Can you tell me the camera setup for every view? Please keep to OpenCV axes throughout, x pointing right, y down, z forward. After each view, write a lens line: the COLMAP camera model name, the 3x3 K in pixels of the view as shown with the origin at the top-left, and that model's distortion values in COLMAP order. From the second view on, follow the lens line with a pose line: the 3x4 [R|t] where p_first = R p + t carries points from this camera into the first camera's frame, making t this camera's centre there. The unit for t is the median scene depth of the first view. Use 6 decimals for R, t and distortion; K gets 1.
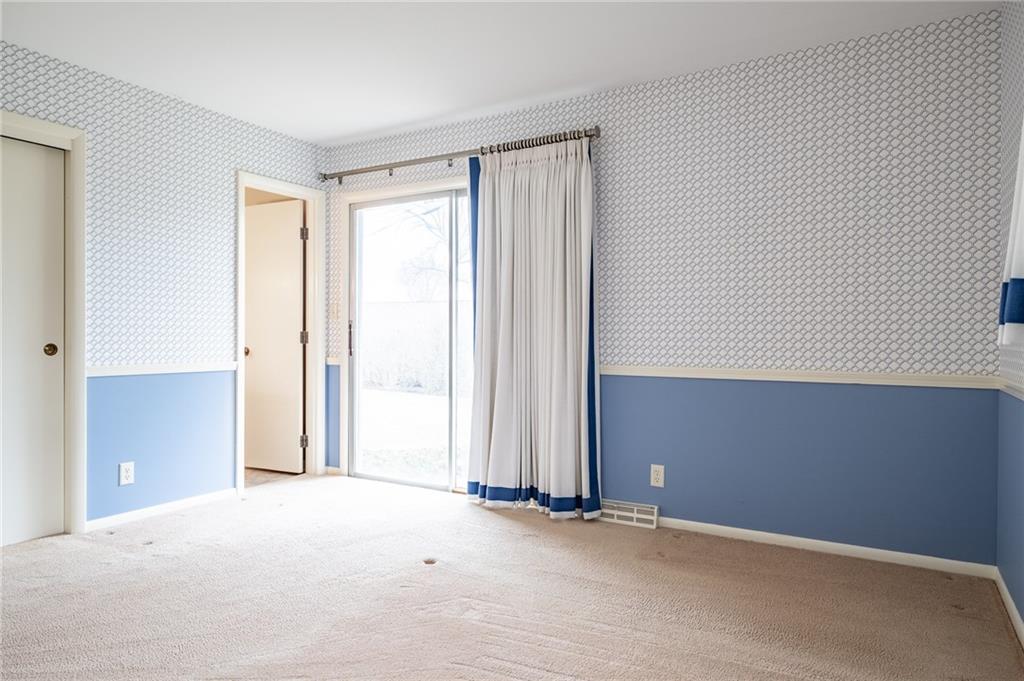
lens RADIAL K [[647.3, 0, 508.0], [0, 647.3, 339.5], [0, 0, 1]] dist [-0.006157, -0.001479]
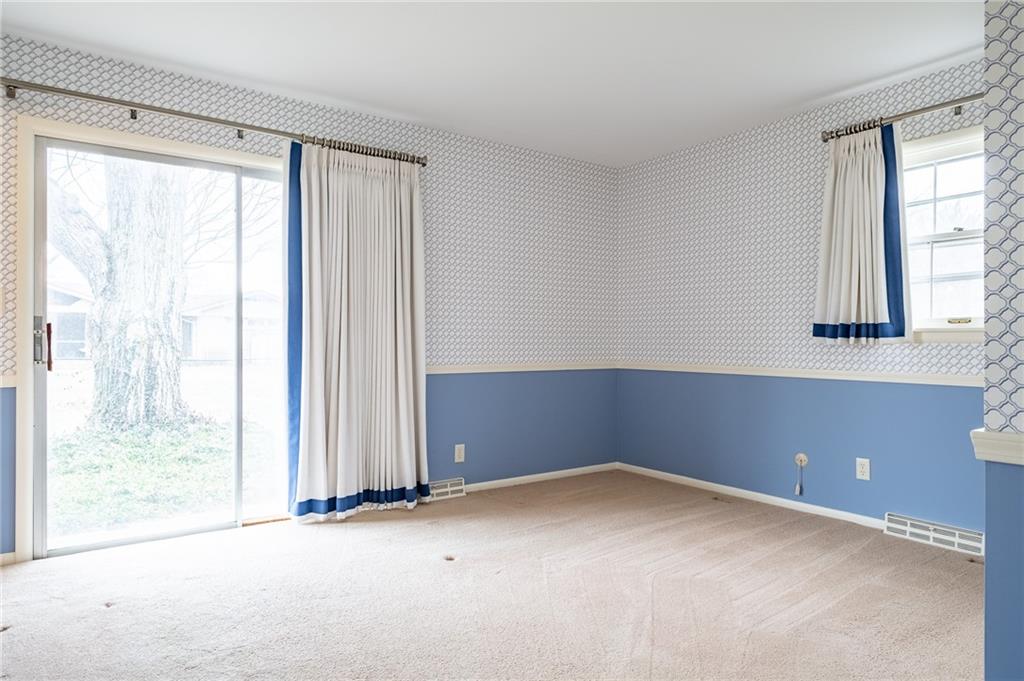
lens RADIAL K [[647.3, 0, 508.0], [0, 647.3, 339.5], [0, 0, 1]] dist [-0.006157, -0.001479]
pose [[0.395084, -0.000258, 0.918645, -0.833383], [0.002512, 0.999997, -0.000799, -0.005755], [-0.918642, 0.002623, 0.395083, 0.406206]]
